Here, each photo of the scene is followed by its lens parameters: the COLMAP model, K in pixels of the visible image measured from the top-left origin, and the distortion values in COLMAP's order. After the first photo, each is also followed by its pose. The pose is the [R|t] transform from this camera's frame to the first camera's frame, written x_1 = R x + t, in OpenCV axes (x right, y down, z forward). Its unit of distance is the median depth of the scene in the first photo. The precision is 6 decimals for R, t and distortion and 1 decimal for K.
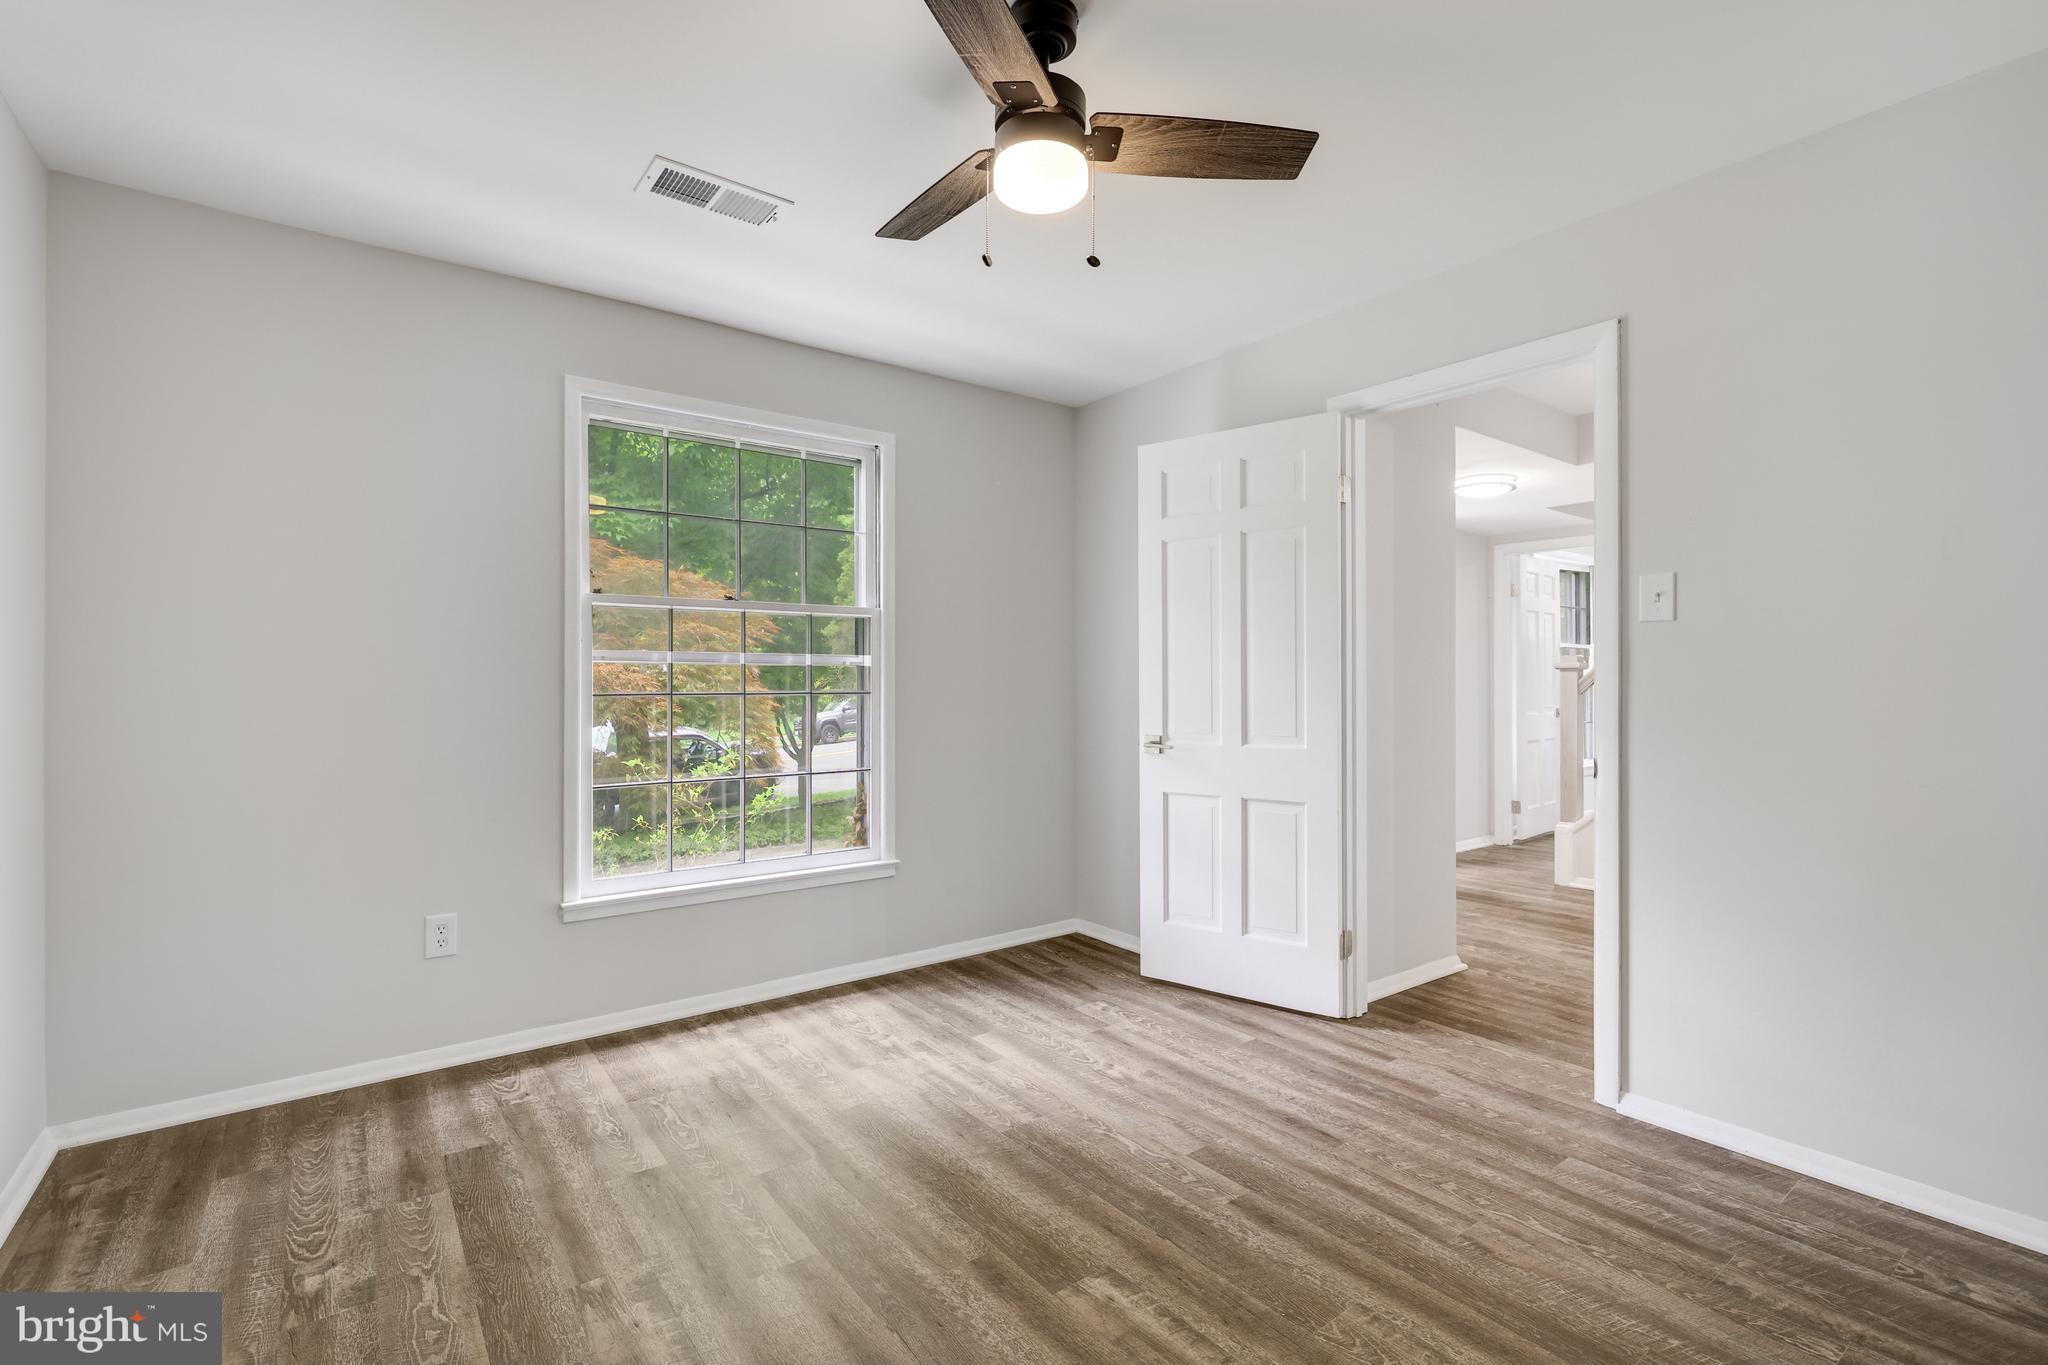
lens RADIAL K [[906.9, 0, 1020.3], [0, 906.9, 675.6], [0, 0, 1]] dist [0.000109, 0.000474]
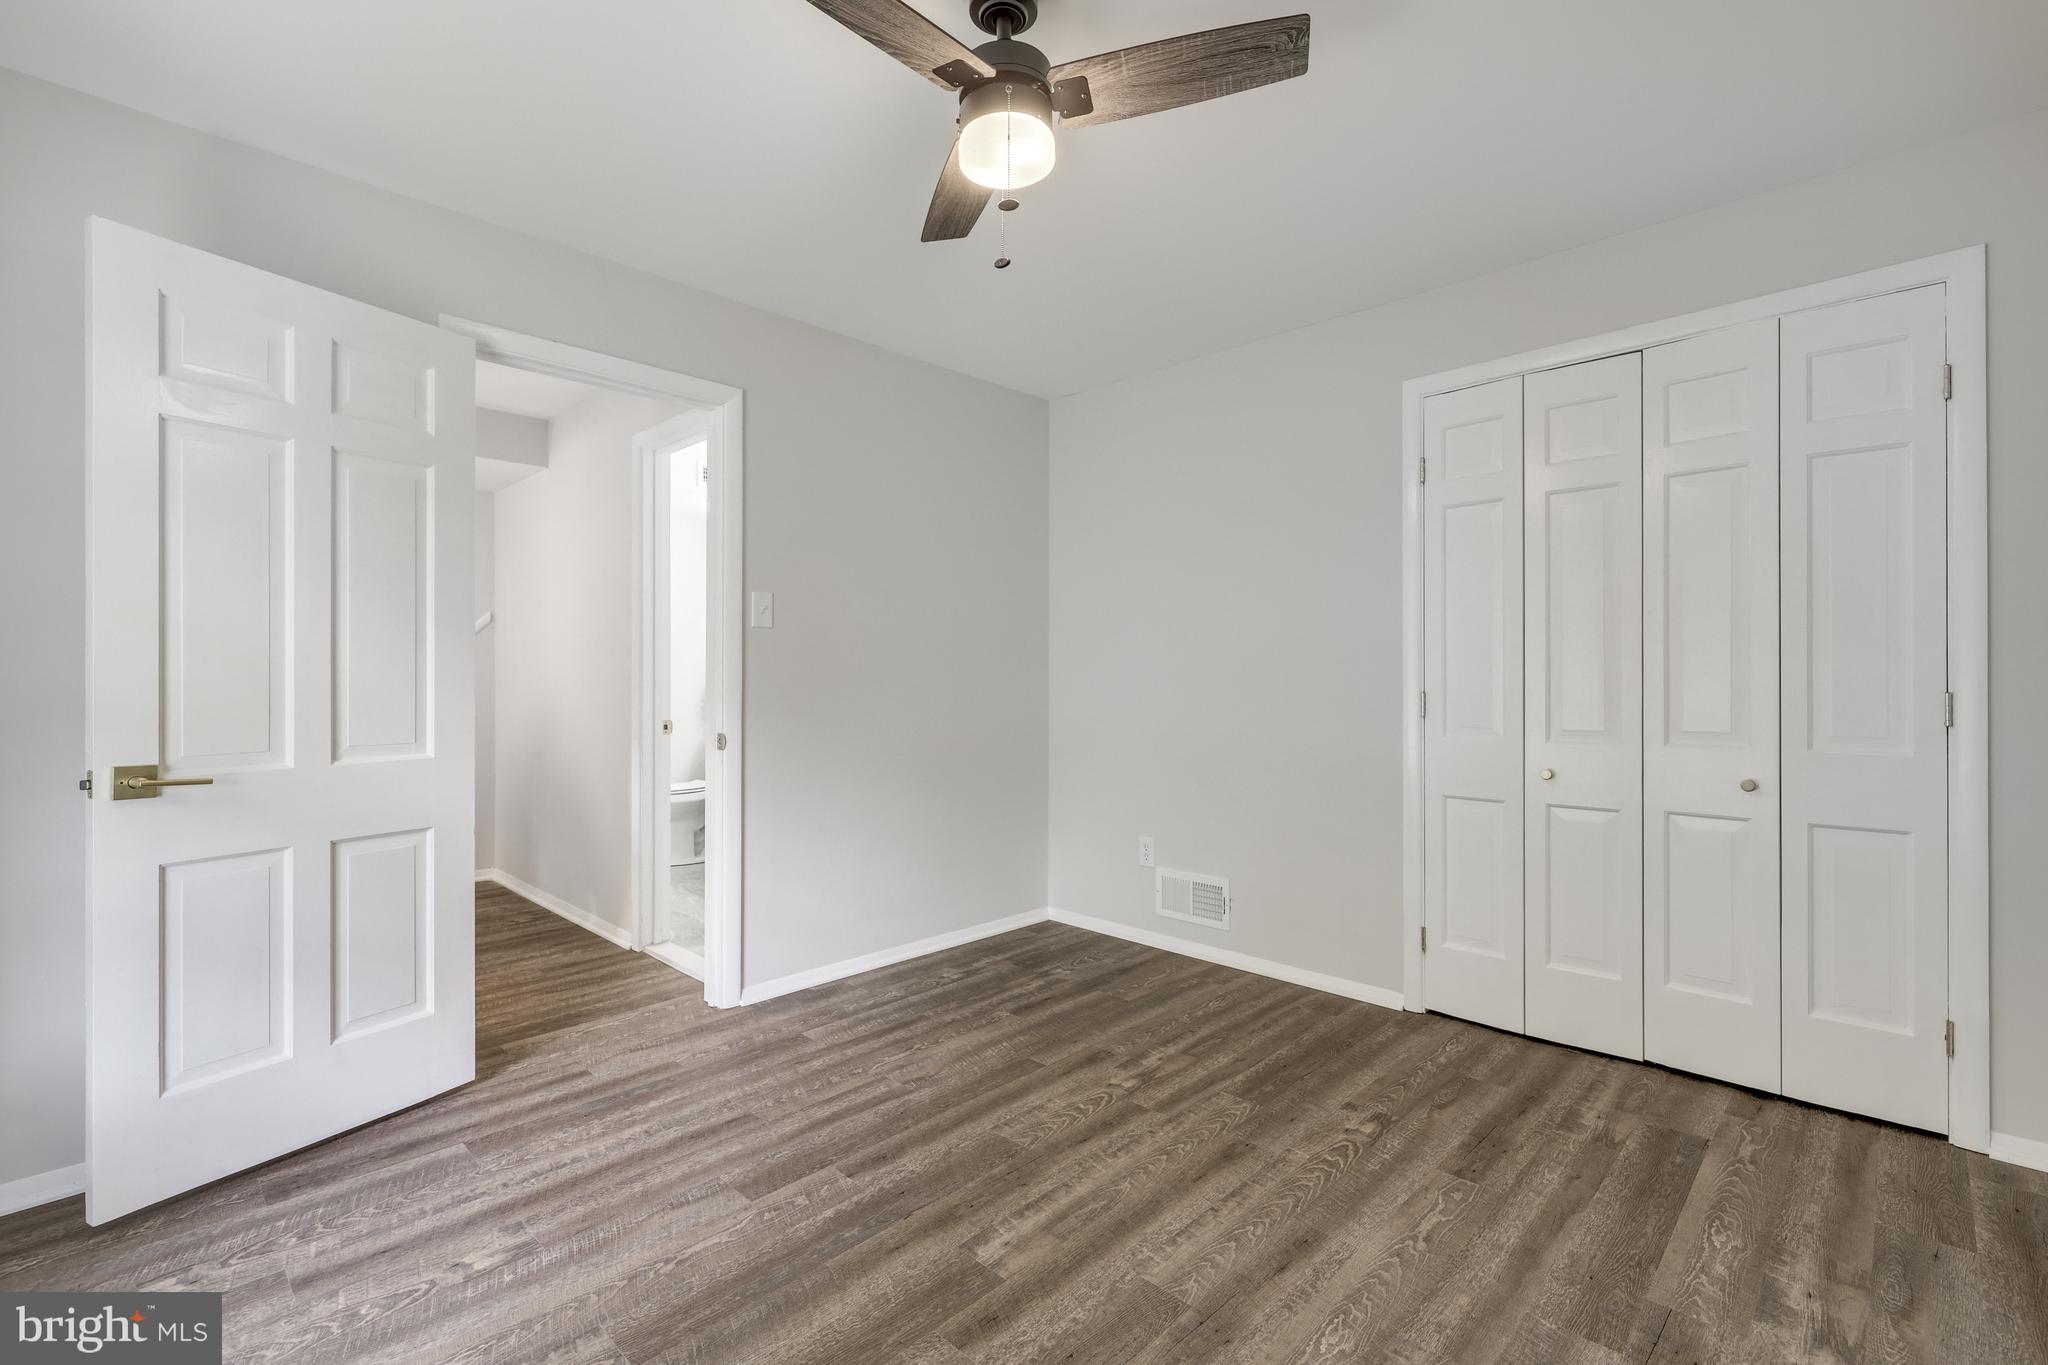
lens RADIAL K [[906.9, 0, 1018.4], [0, 906.9, 685.7], [0, 0, 1]] dist [0.000109, 0.000474]
pose [[-0.143206, -0.007574, 0.989664, -0.676196], [-0.008553, 0.999943, 0.006415, 0.014151], [-0.989656, -0.007546, -0.143263, 0.807080]]
